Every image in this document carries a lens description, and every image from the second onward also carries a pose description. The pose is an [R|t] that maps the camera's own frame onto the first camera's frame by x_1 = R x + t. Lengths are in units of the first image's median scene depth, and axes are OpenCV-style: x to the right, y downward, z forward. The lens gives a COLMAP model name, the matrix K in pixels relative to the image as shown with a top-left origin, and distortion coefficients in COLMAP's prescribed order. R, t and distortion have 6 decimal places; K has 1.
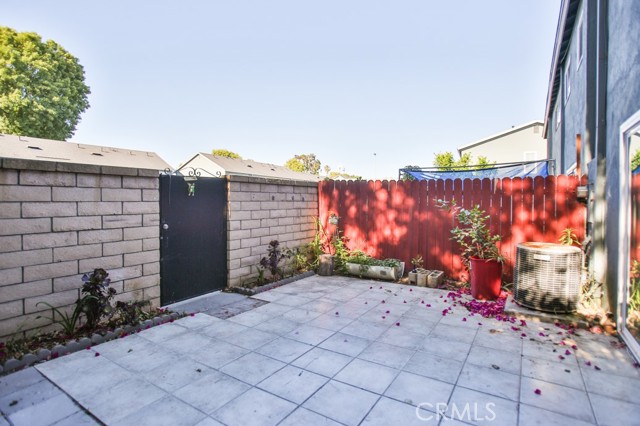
lens RADIAL K [[326.1, 0, 316.3], [0, 326.1, 211.8], [0, 0, 1]] dist [-0.002337, 0.000820]
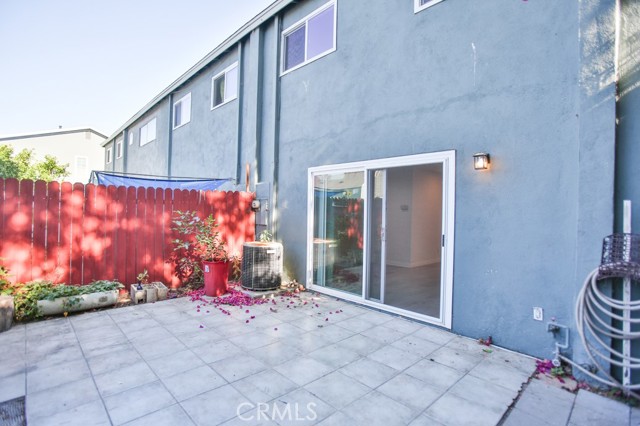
lens RADIAL K [[326.1, 0, 316.3], [0, 326.1, 211.8], [0, 0, 1]] dist [-0.002337, 0.000820]
pose [[0.243009, 0.008834, 0.969984, -0.463769], [0.005832, 0.999927, -0.010567, -0.009723], [-0.970007, 0.008225, 0.242940, 0.351602]]
